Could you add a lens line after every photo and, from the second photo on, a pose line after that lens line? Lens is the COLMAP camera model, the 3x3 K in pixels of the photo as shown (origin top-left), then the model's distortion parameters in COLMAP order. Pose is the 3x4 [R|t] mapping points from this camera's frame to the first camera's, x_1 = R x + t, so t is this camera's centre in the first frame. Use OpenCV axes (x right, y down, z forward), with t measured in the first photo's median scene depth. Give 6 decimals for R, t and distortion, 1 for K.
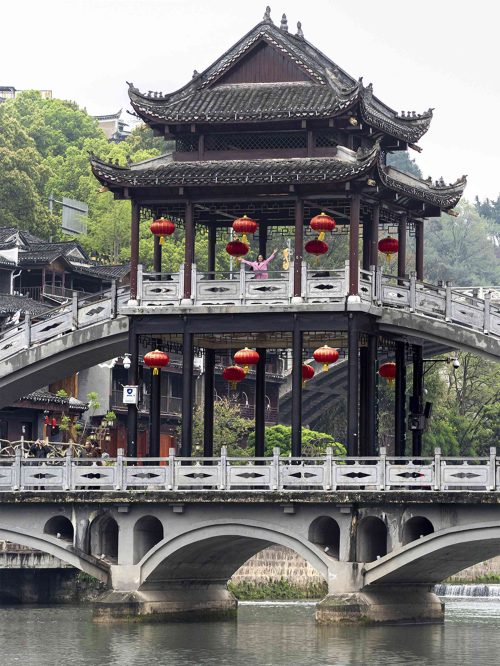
lens RADIAL K [[4130.3, 0, 250.0], [0, 4130.3, 333.0], [0, 0, 1]] dist [1.574990, -14.614961]
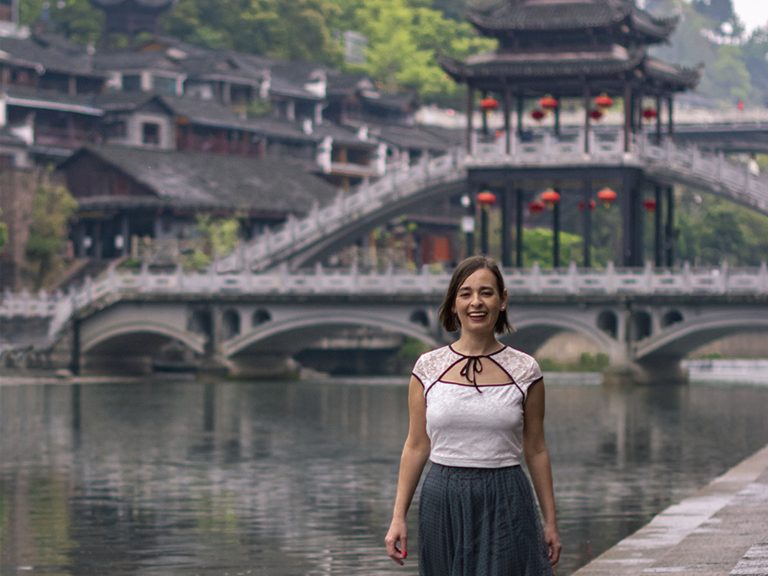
lens RADIAL K [[4691.1, 0, 384.0], [0, 4691.1, 288.0], [0, 0, 1]] dist [-0.378179, -4.478339]
pose [[0.999961, -0.001245, -0.008757, -0.043364], [0.001623, 0.999065, 0.043205, -0.032243], [0.008695, -0.043217, 0.999028, -0.592156]]
